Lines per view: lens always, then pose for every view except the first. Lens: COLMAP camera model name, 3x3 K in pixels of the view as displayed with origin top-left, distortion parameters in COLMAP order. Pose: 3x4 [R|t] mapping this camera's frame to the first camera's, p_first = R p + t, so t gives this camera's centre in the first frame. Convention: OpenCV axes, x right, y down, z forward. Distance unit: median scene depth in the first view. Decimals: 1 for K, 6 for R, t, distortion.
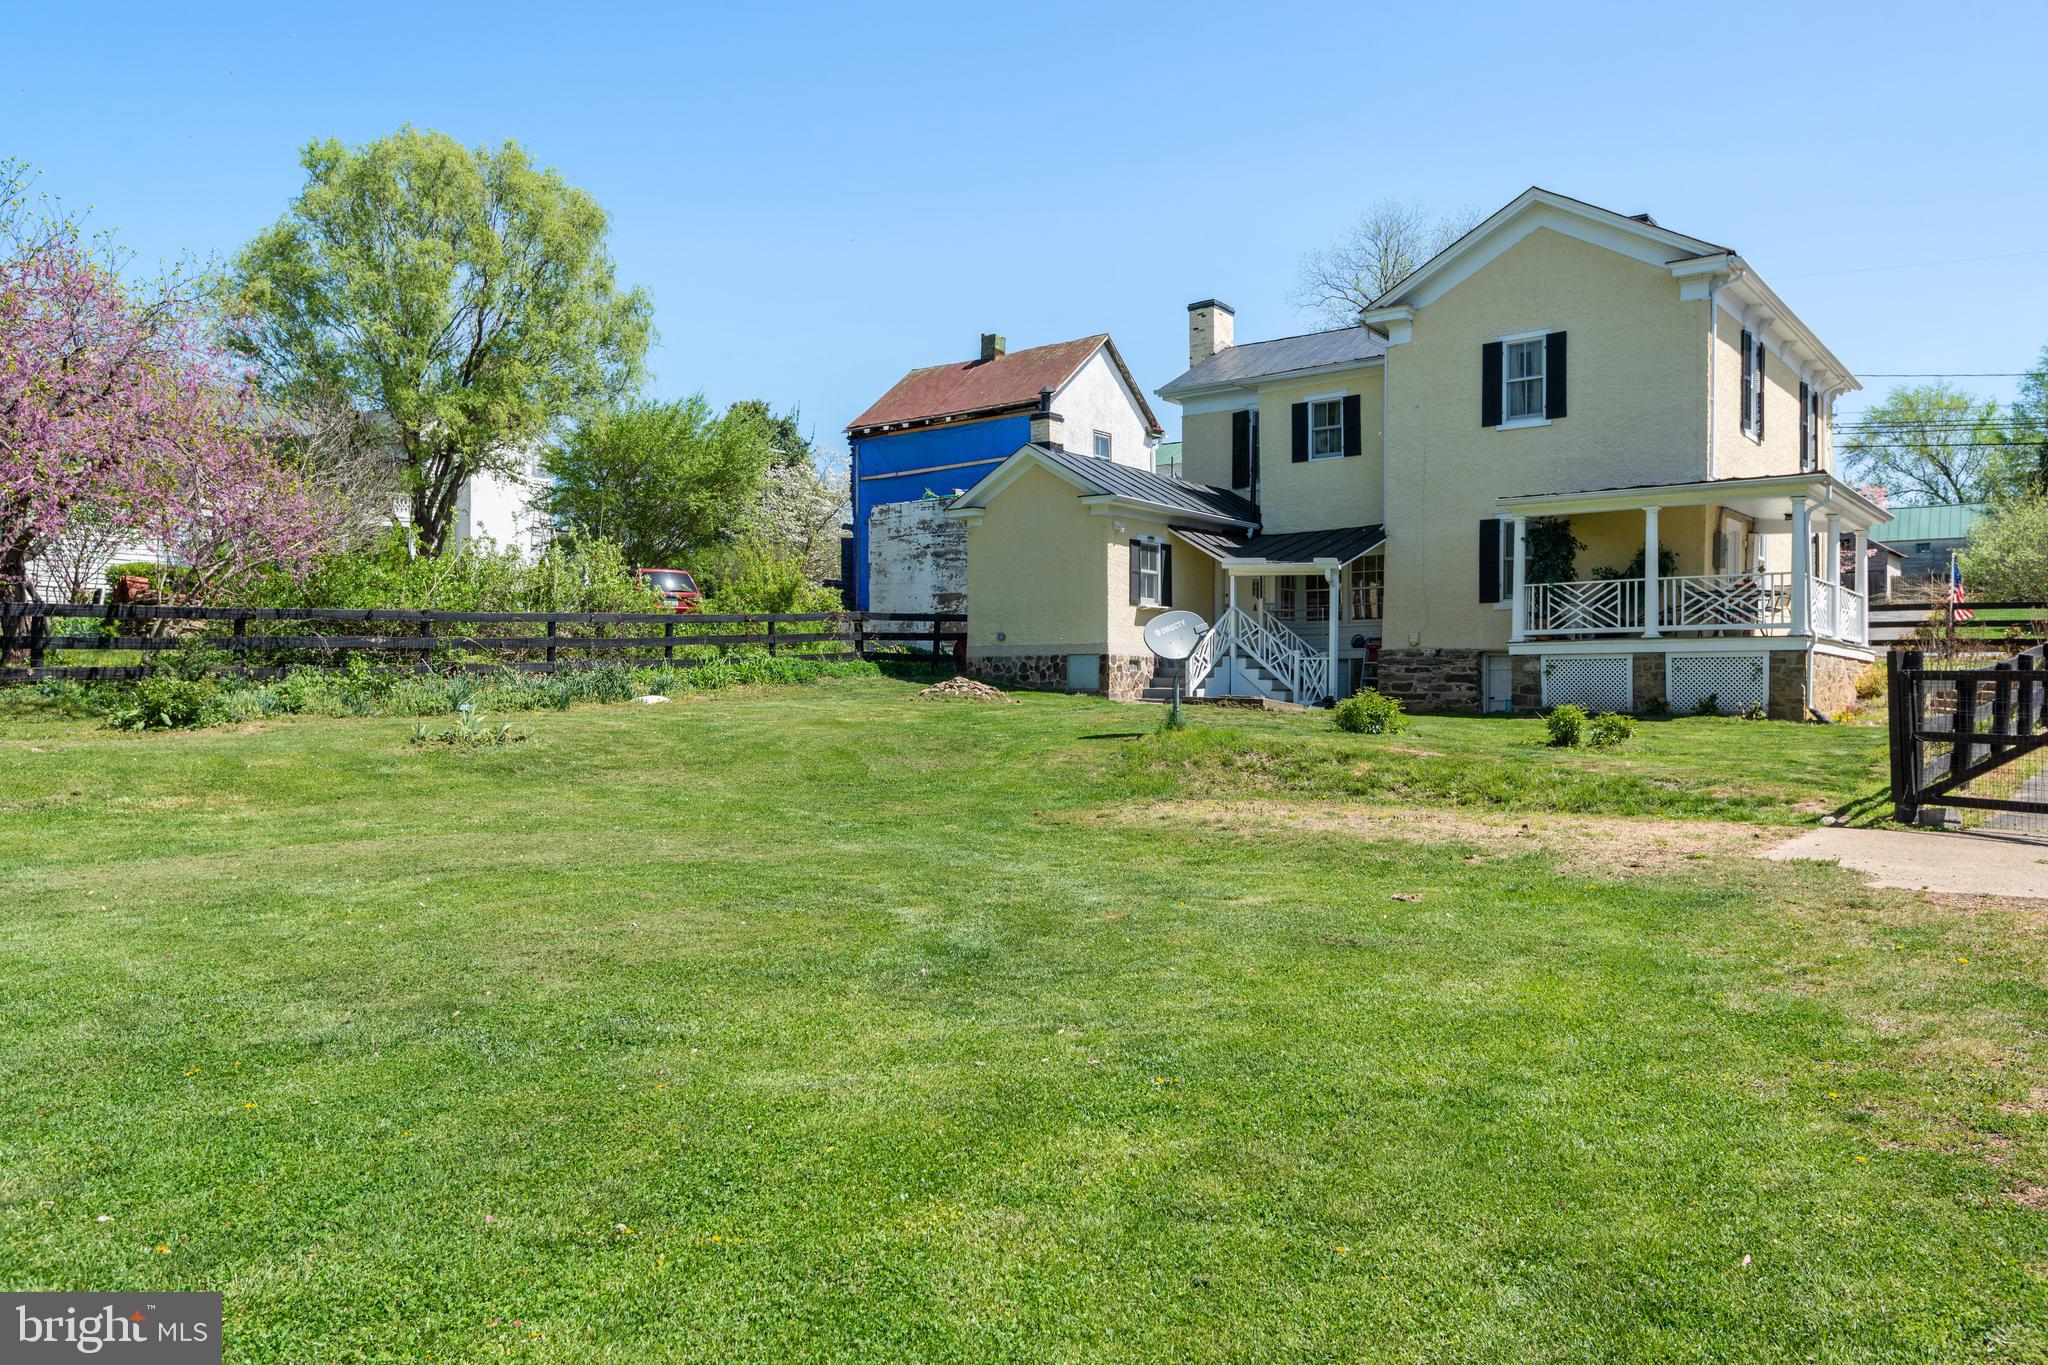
lens RADIAL K [[1574.0, 0, 1075.3], [0, 1574.0, 672.0], [0, 0, 1]] dist [0.011934, -0.014134]
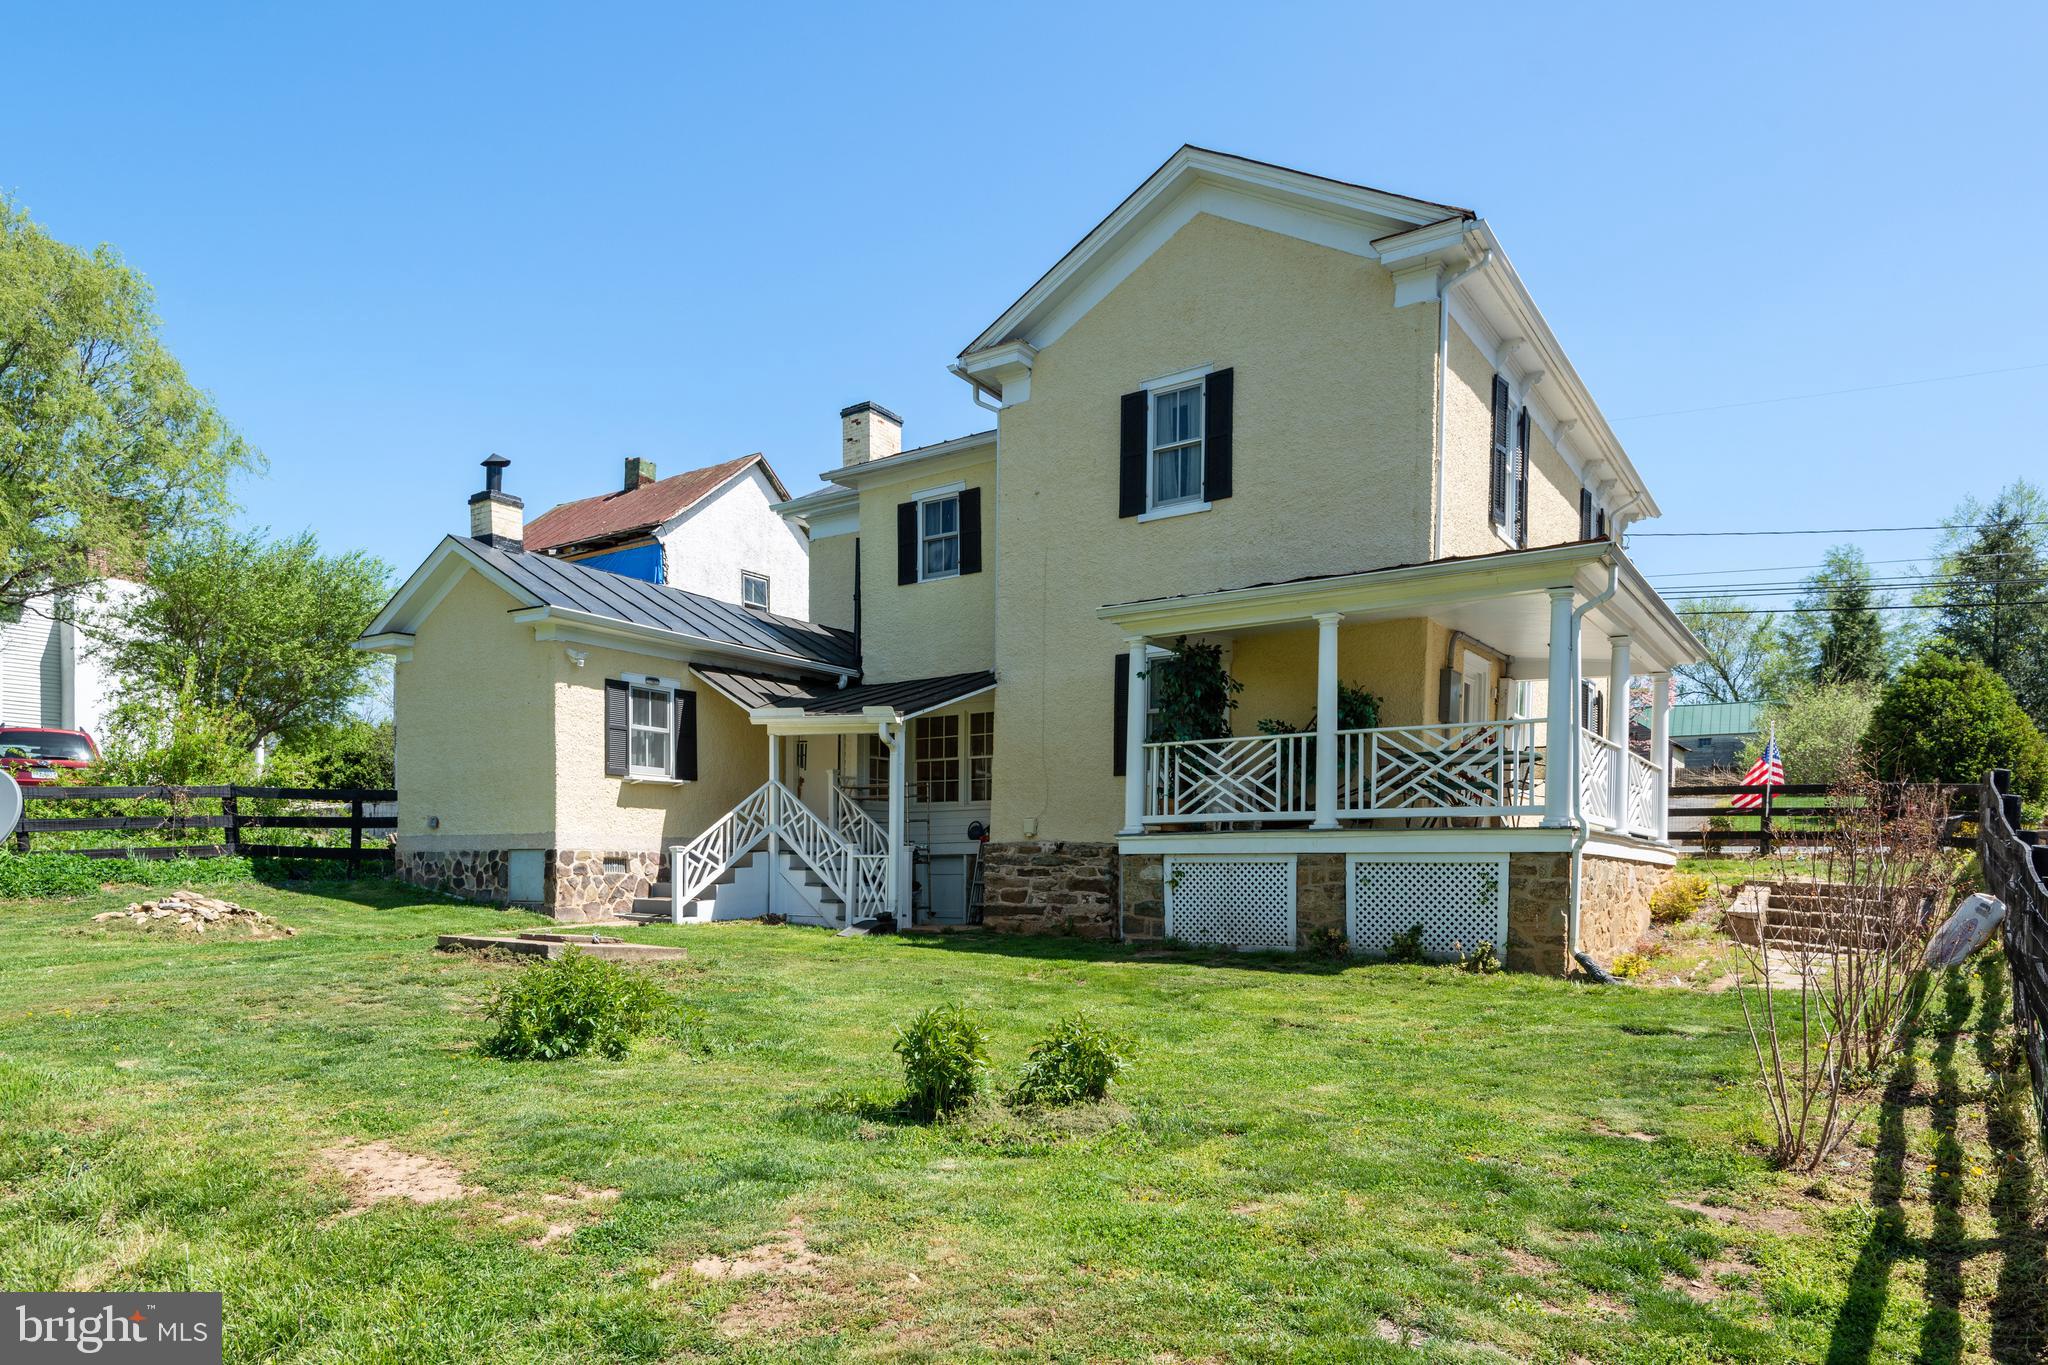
lens RADIAL K [[1266.5, 0, 1095.2], [0, 1266.5, 881.6], [0, 0, 1]] dist [0.007943, -0.003174]
pose [[0.998539, 0.002157, 0.053995, 0.216058], [-0.003417, 0.999724, 0.023247, -0.010829], [-0.053930, -0.023397, 0.998271, 0.445056]]
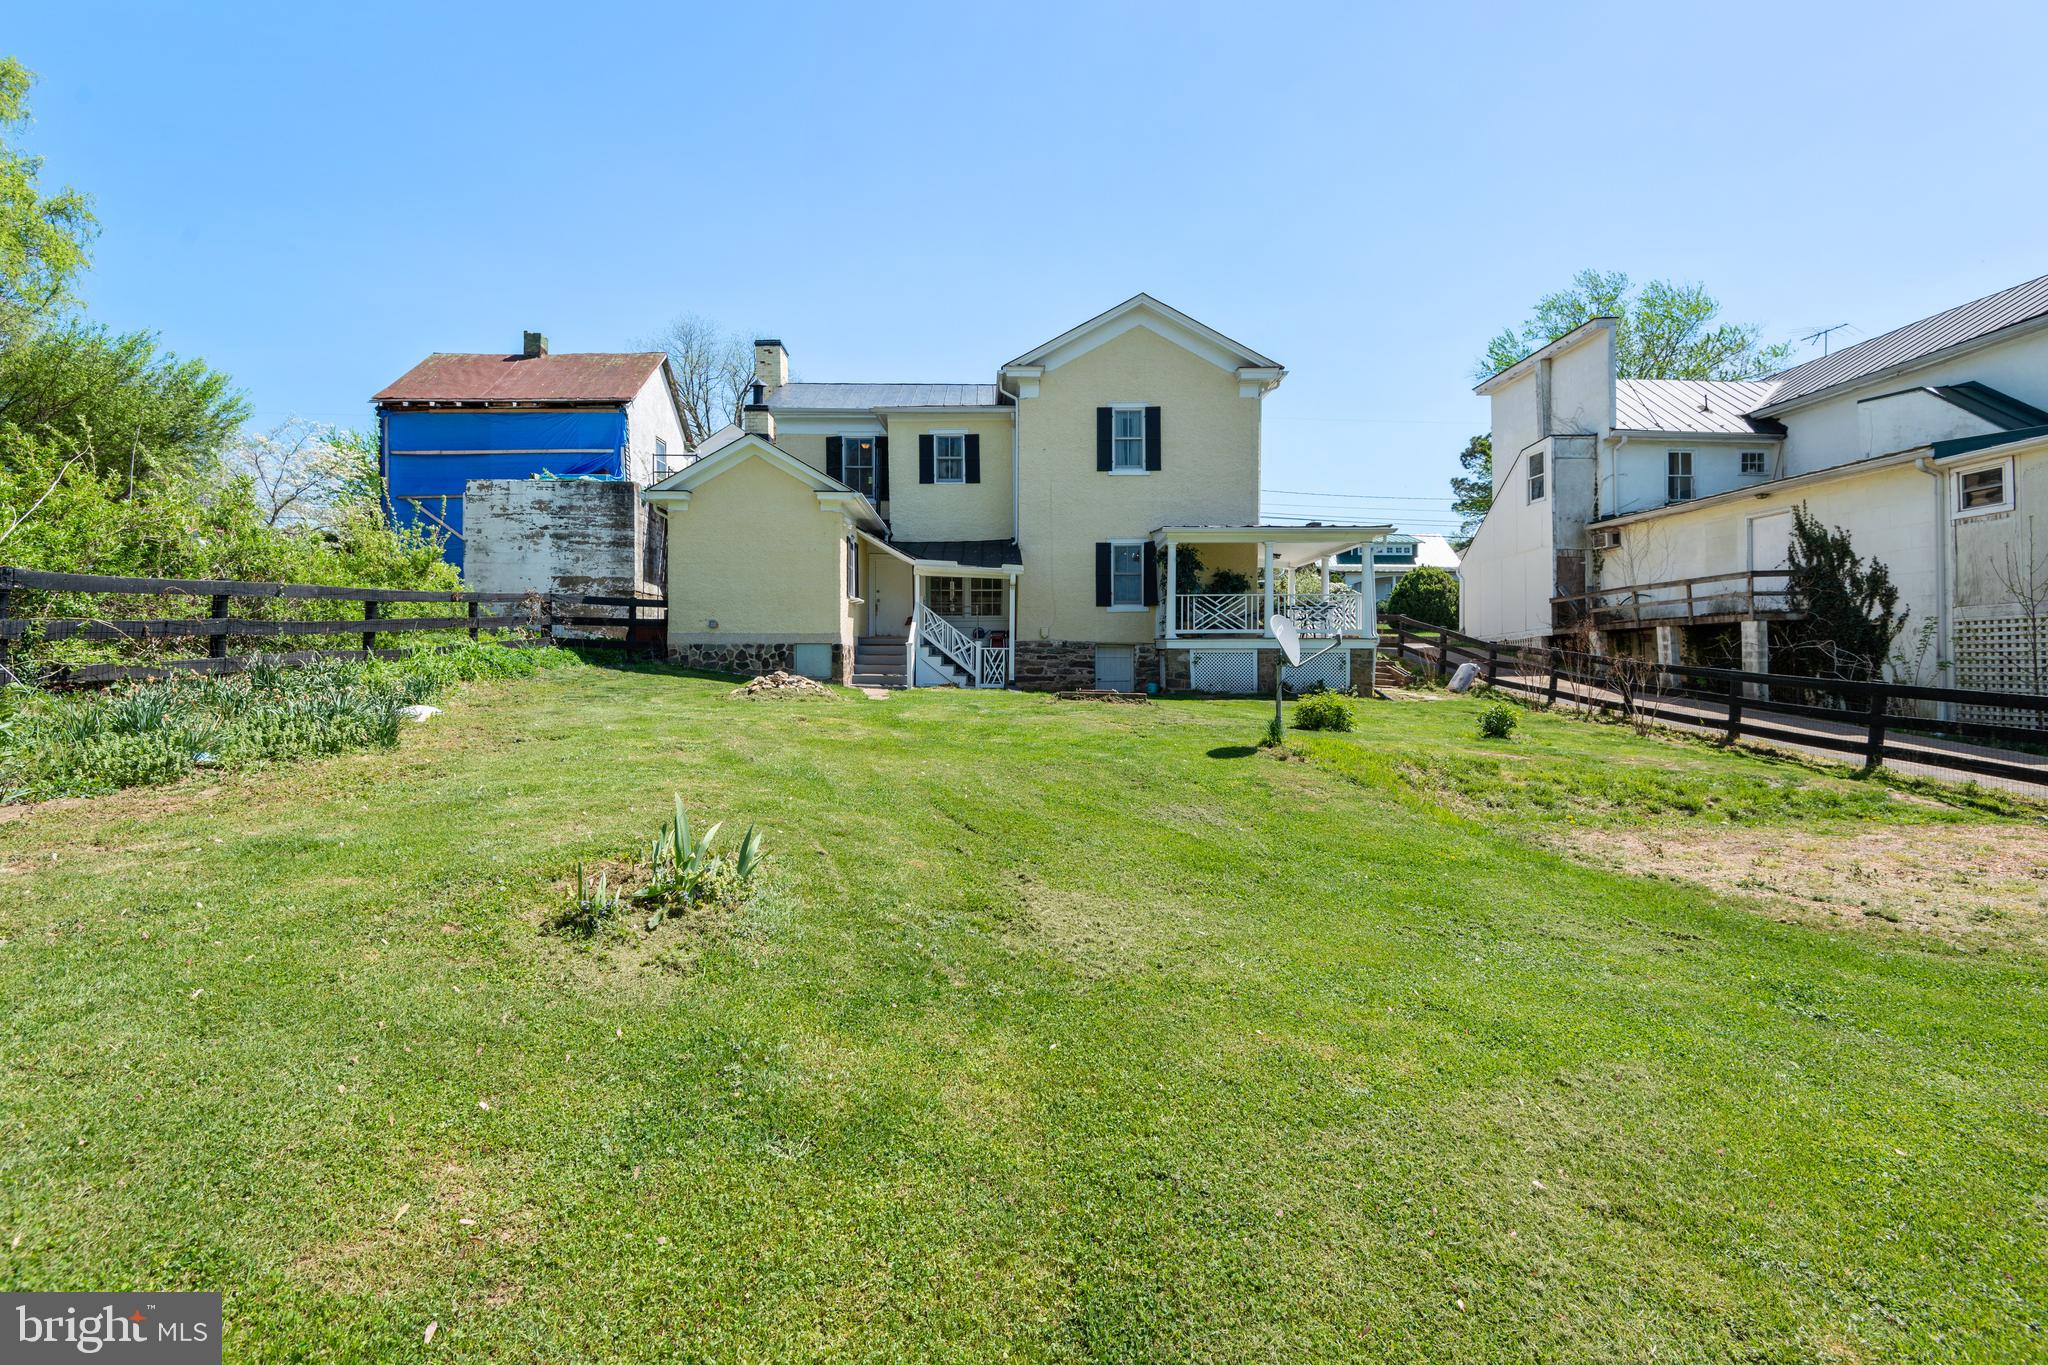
lens RADIAL K [[927.7, 0, 1006.6], [0, 927.7, 646.0], [0, 0, 1]] dist [0.012978, -0.012218]
pose [[0.784612, 0.005172, 0.619965, -0.272034], [-0.010283, 0.999936, 0.004673, -0.013757], [-0.619901, -0.010042, 0.784615, 0.438812]]
